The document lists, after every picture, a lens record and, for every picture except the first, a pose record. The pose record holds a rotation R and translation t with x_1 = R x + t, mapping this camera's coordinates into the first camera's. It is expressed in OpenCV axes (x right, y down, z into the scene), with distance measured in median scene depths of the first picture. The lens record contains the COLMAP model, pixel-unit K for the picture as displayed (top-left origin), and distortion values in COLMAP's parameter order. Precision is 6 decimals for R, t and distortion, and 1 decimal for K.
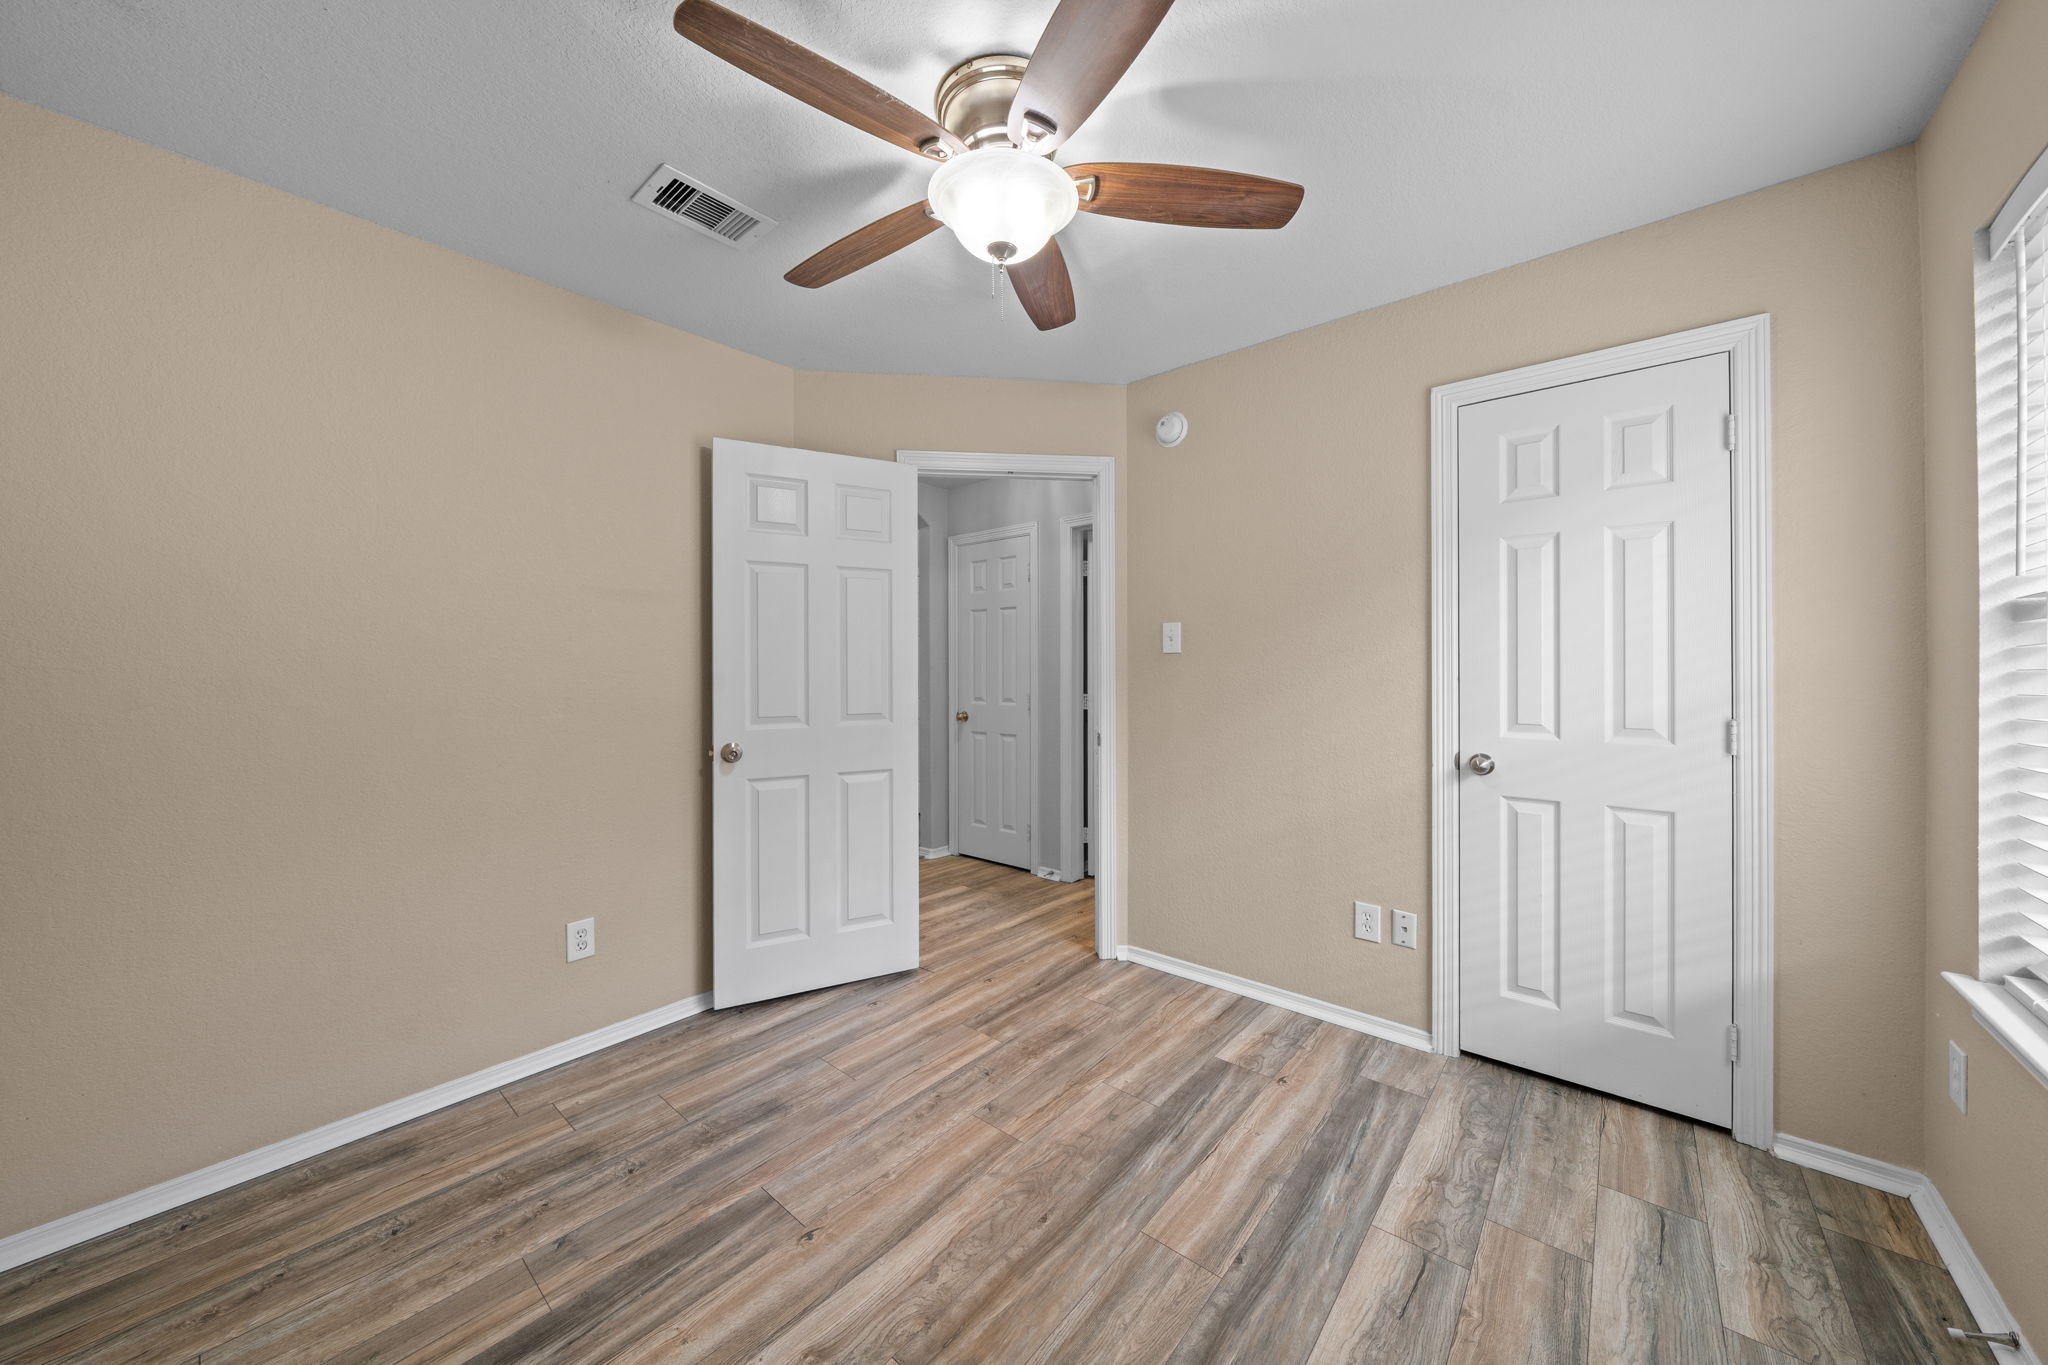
lens RADIAL K [[709.5, 0, 1017.7], [0, 709.5, 676.9], [0, 0, 1]] dist [-0.005600, -0.000168]
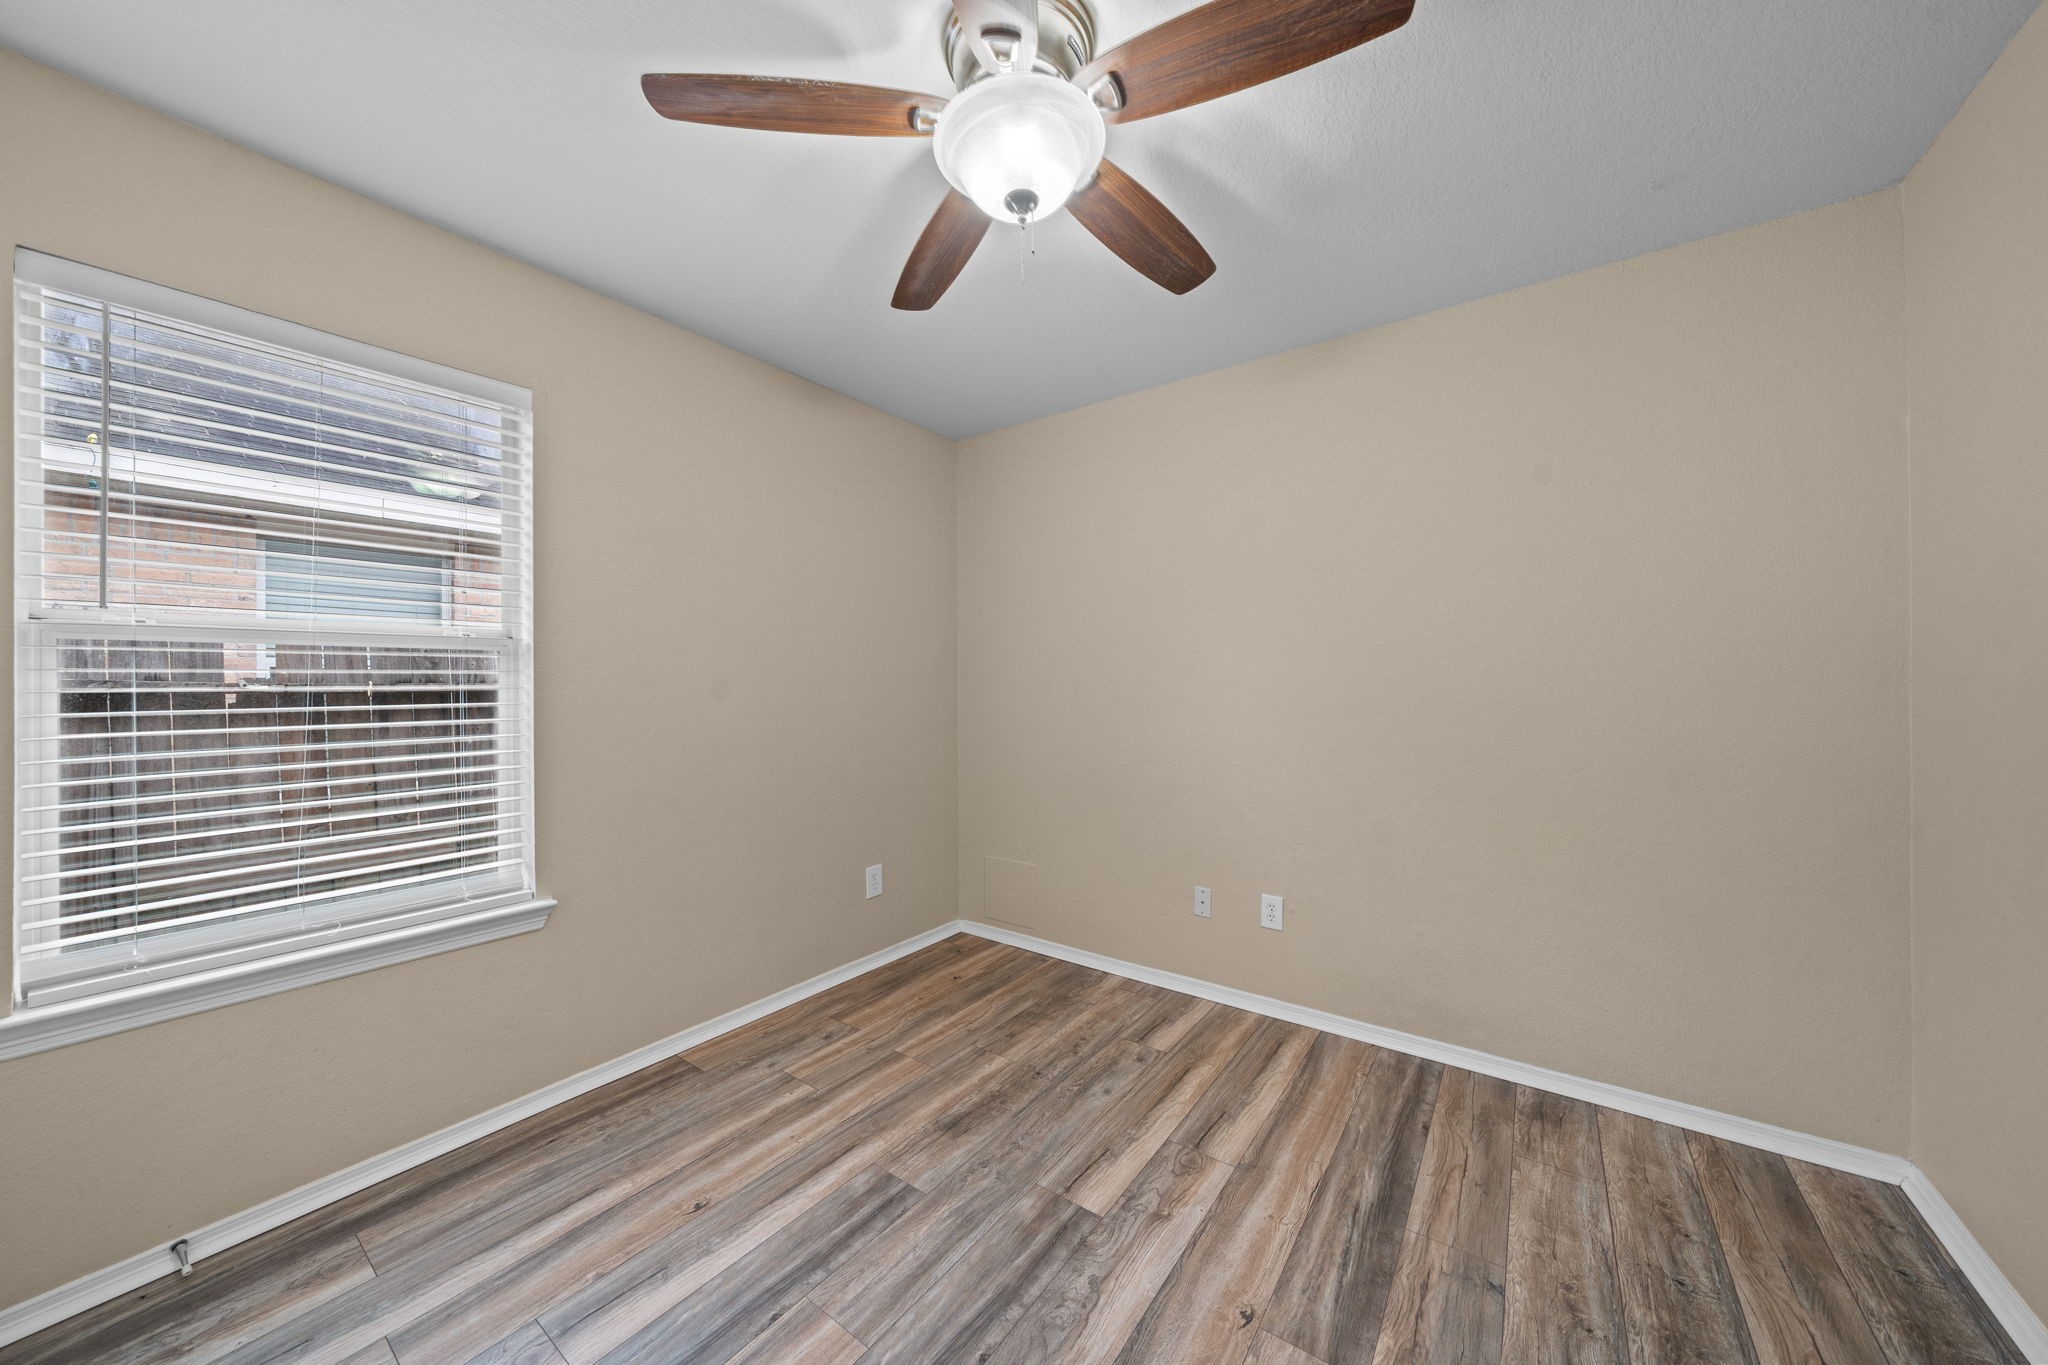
lens RADIAL K [[709.5, 0, 1017.7], [0, 709.5, 676.9], [0, 0, 1]] dist [-0.005600, -0.000168]
pose [[-0.997339, 0.007206, -0.072541, 0.055636], [0.007069, 0.999973, 0.002145, -0.023101], [0.072555, 0.001626, -0.997363, 1.998217]]
